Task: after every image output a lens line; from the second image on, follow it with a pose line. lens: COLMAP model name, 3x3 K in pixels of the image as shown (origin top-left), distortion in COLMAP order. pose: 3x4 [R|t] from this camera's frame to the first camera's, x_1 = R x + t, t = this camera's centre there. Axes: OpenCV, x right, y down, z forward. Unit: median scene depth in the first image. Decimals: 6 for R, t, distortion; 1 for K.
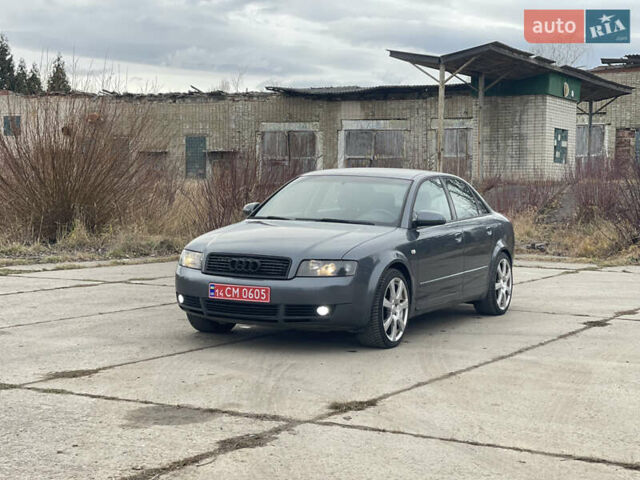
lens RADIAL K [[1170.4, 0, 320.0], [0, 1170.4, 240.0], [0, 0, 1]] dist [0.246709, -0.010902]
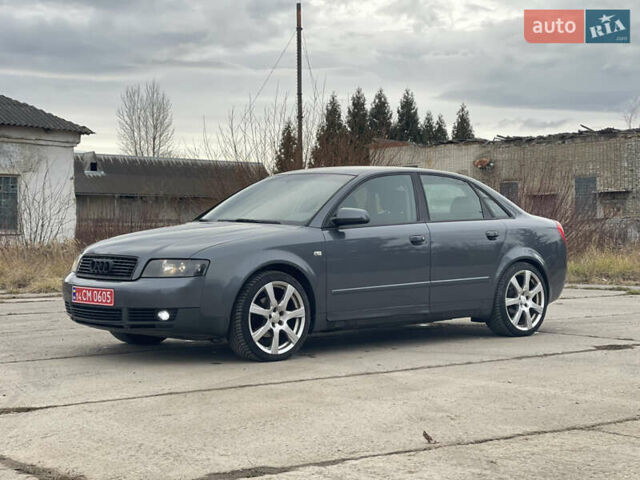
lens RADIAL K [[1175.0, 0, 320.0], [0, 1175.0, 240.0], [0, 0, 1]] dist [0.222425, 0.040511]
pose [[0.930190, -0.013857, -0.366818, 0.097415], [-0.001797, 0.999103, -0.042301, 0.008988], [0.367075, 0.040008, 0.929330, 0.045464]]
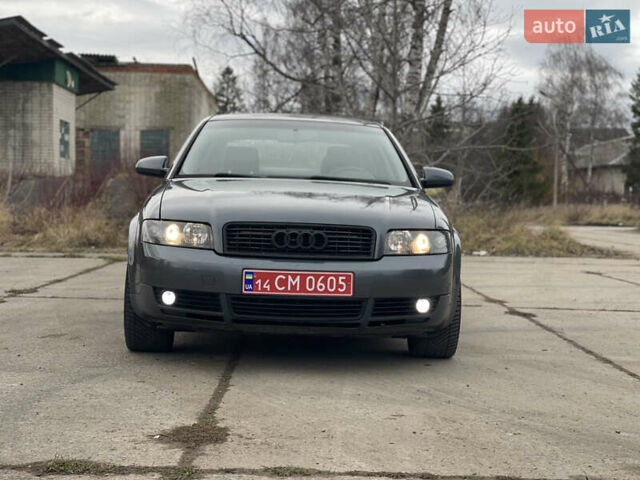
lens RADIAL K [[1170.4, 0, 320.0], [0, 1170.4, 240.0], [0, 0, 1]] dist [0.246709, -0.010902]
pose [[0.870705, -0.012778, 0.491640, -0.082491], [0.016319, 0.999863, -0.002915, 0.005286], [-0.491535, 0.010561, 0.870794, 0.099006]]
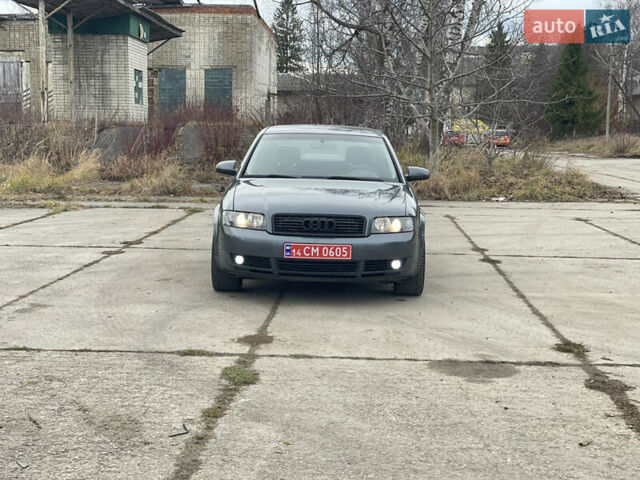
lens RADIAL K [[1170.4, 0, 320.0], [0, 1170.4, 240.0], [0, 0, 1]] dist [0.246709, -0.010902]
pose [[0.895276, -0.044844, 0.443250, -0.117529], [0.020238, 0.997988, 0.060091, -0.006119], [-0.445053, -0.044828, 0.894382, 0.016229]]
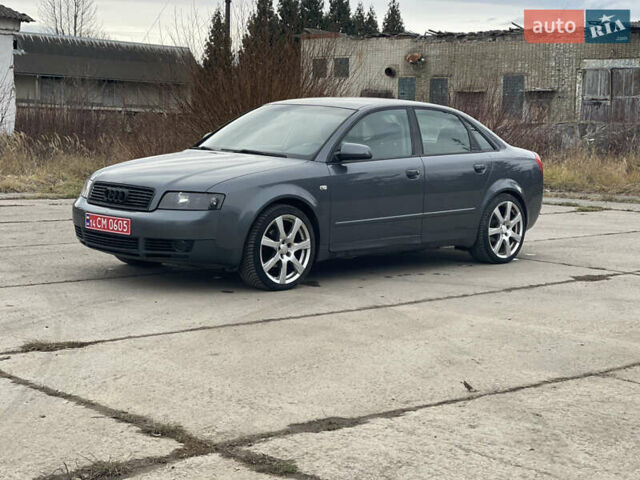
lens RADIAL K [[1170.4, 0, 320.0], [0, 1170.4, 240.0], [0, 0, 1]] dist [0.246709, -0.010902]
pose [[0.952651, 0.042694, -0.301054, 0.085458], [-0.028069, 0.998214, 0.052741, 0.000661], [0.302768, -0.041794, 0.952148, 0.031876]]
